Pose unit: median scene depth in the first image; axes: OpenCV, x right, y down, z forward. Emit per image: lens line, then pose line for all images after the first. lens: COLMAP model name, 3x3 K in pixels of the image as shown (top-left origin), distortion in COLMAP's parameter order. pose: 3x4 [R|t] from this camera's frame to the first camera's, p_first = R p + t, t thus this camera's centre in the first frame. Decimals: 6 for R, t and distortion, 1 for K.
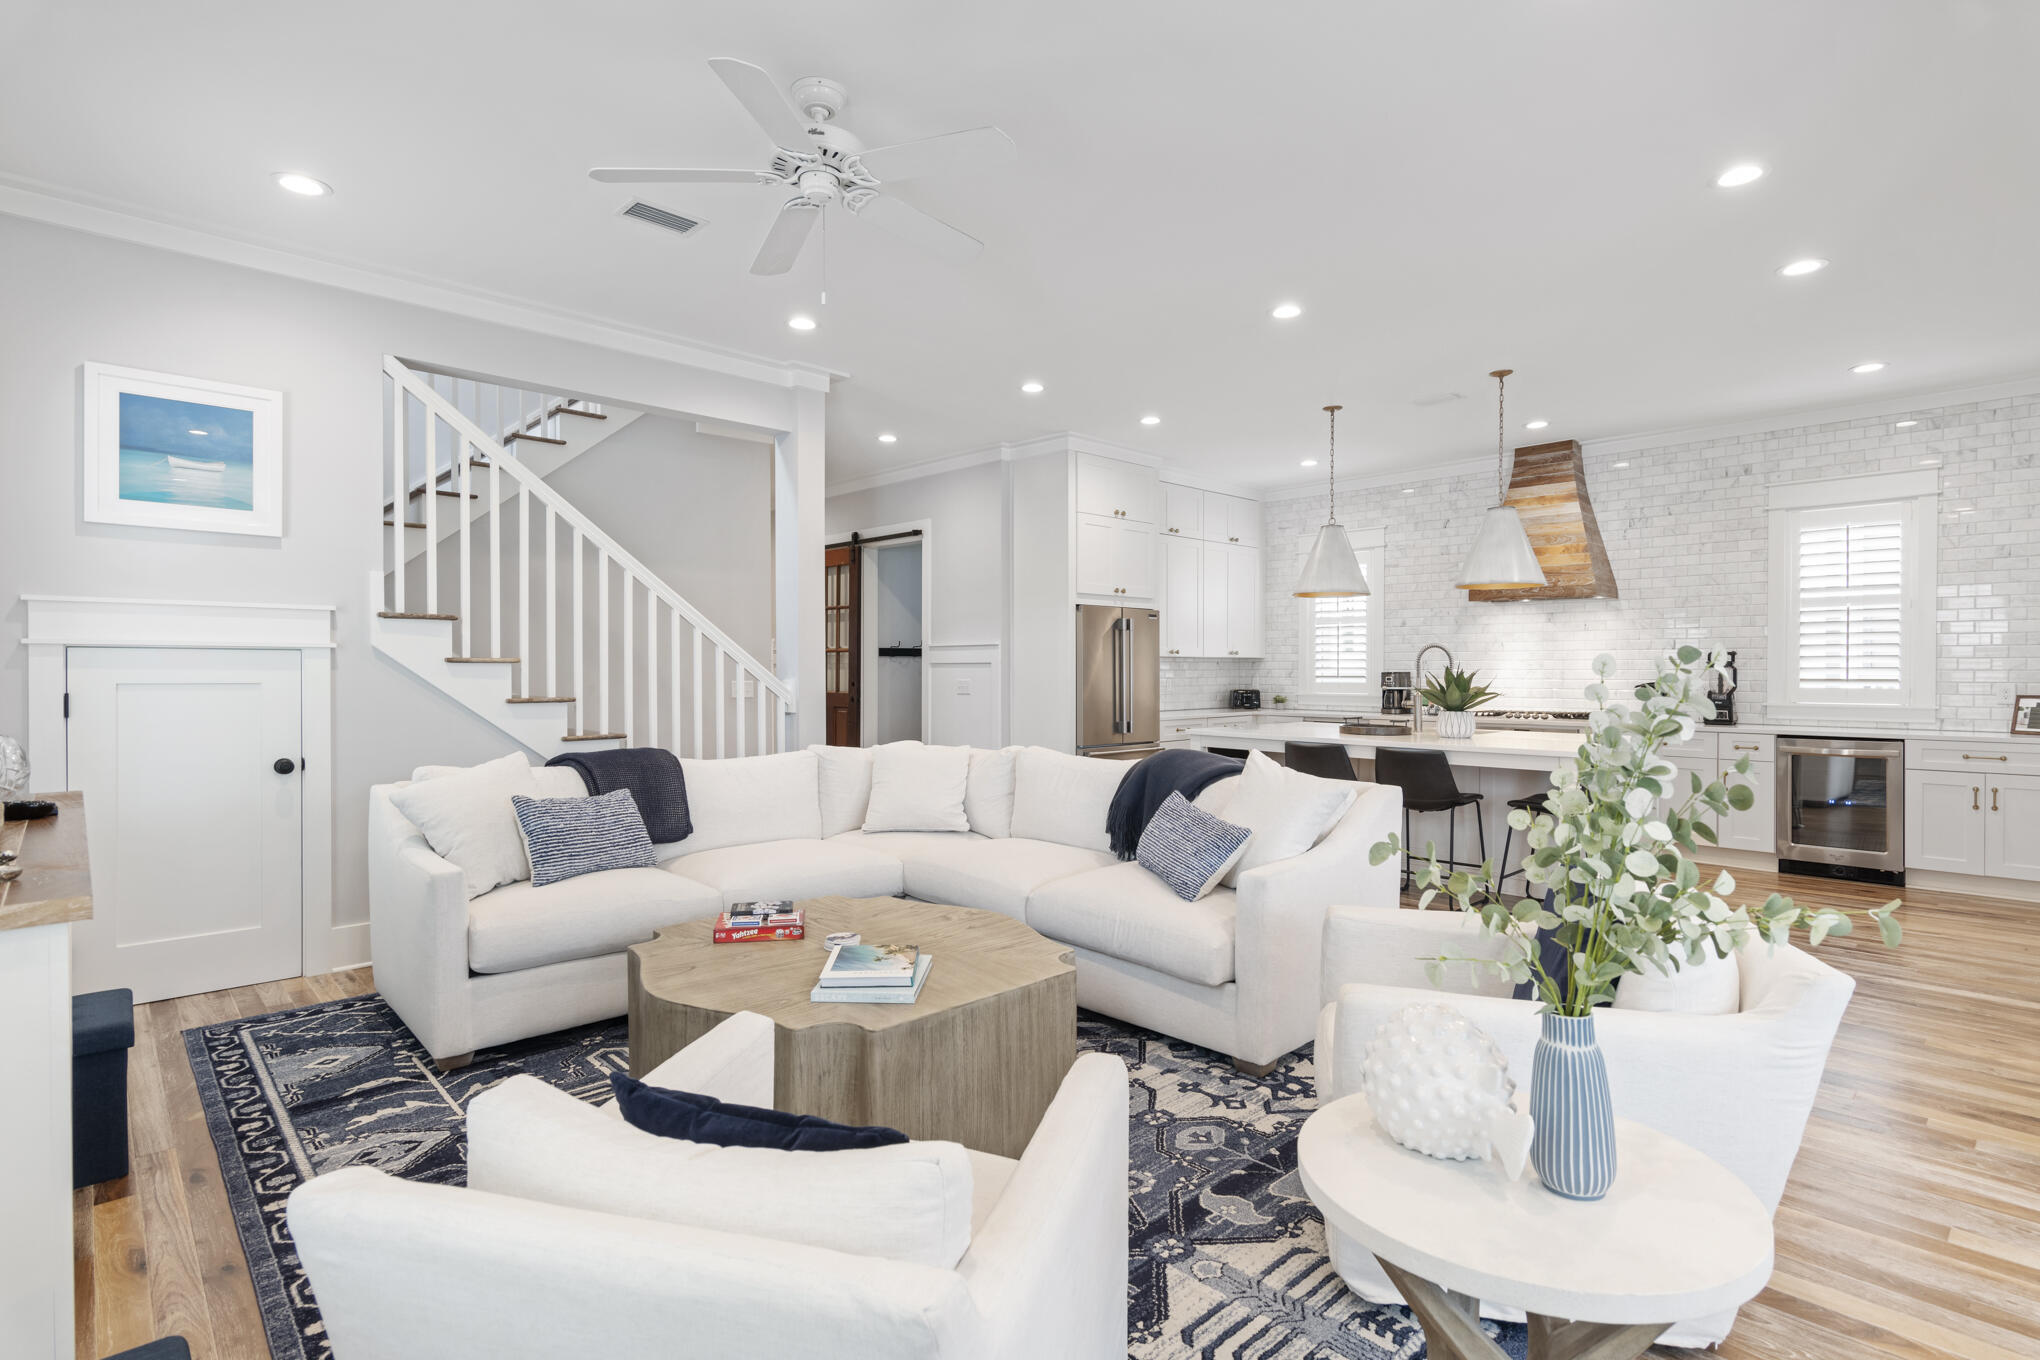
lens RADIAL K [[1003.1, 0, 1015.7], [0, 1003.1, 677.8], [0, 0, 1]] dist [0.004274, -0.001666]
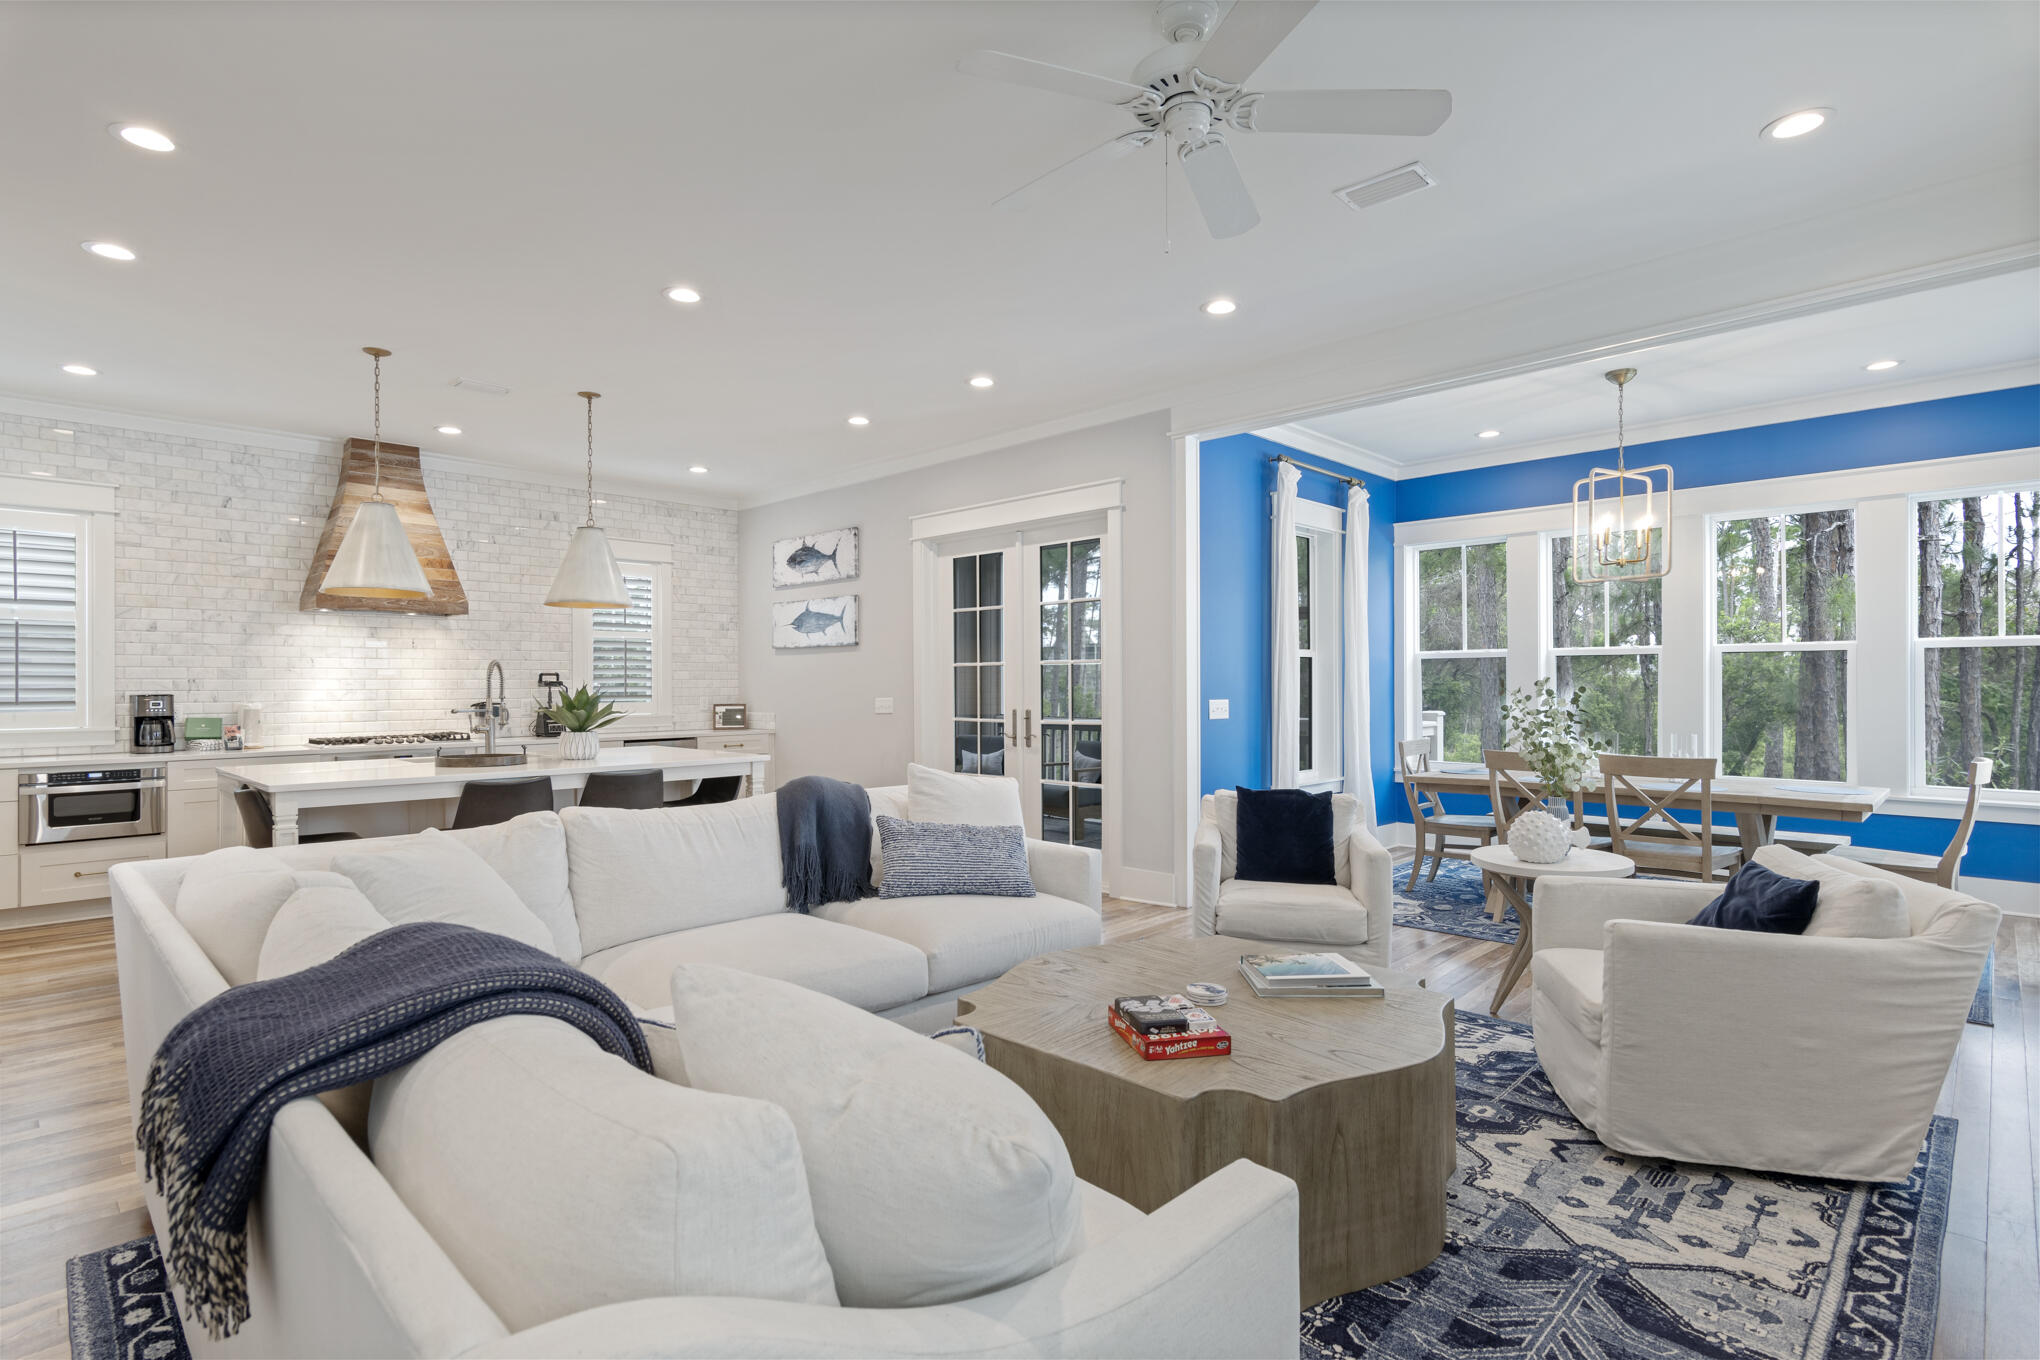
lens RADIAL K [[1003.1, 0, 1028.9], [0, 1003.1, 680.8], [0, 0, 1]] dist [0.004274, -0.001666]
pose [[-0.054795, 0.002952, 0.998493, -0.462990], [0.012764, 0.999916, -0.002256, -0.007567], [-0.998416, 0.012621, -0.054829, 0.523273]]
